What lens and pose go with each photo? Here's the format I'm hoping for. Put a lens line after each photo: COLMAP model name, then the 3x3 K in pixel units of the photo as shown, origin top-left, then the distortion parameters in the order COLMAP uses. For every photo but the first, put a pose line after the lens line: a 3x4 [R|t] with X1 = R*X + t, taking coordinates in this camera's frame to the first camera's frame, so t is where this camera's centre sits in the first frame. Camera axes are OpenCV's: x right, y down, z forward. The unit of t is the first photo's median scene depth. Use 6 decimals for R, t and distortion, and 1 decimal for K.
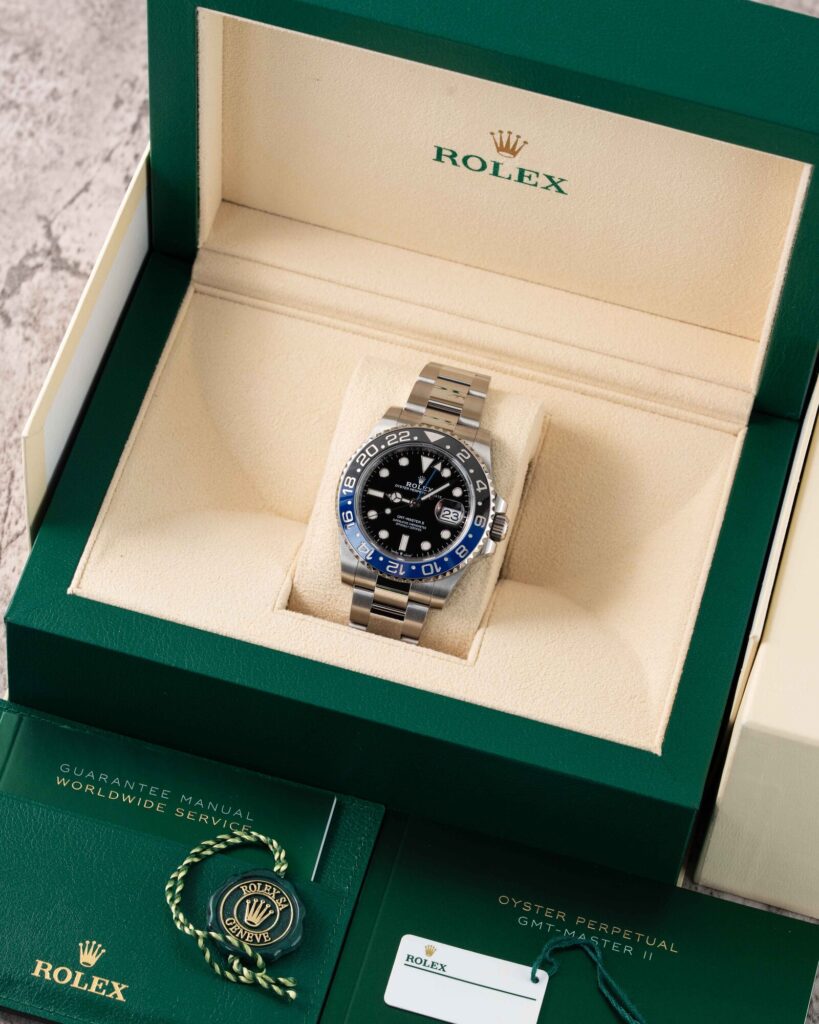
lens RADIAL K [[4354.8, 0, 409.5], [0, 4354.8, 512.0], [0, 0, 1]] dist [-0.073126, 3.441274]
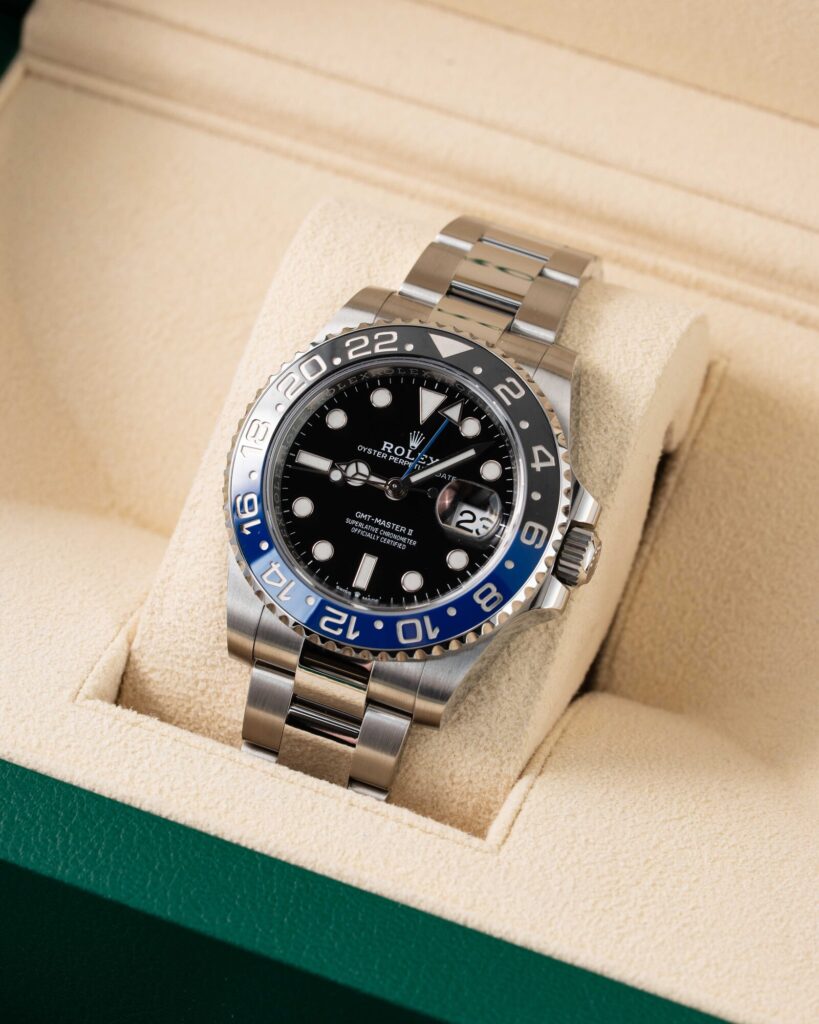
lens RADIAL K [[4354.8, 0, 409.5], [0, 4354.8, 512.0], [0, 0, 1]] dist [-0.073126, 3.441274]
pose [[0.991603, 0.068308, -0.109802, 0.052907], [-0.079883, 0.991288, -0.104724, 0.048213], [0.101692, 0.112616, 0.988421, 0.546874]]
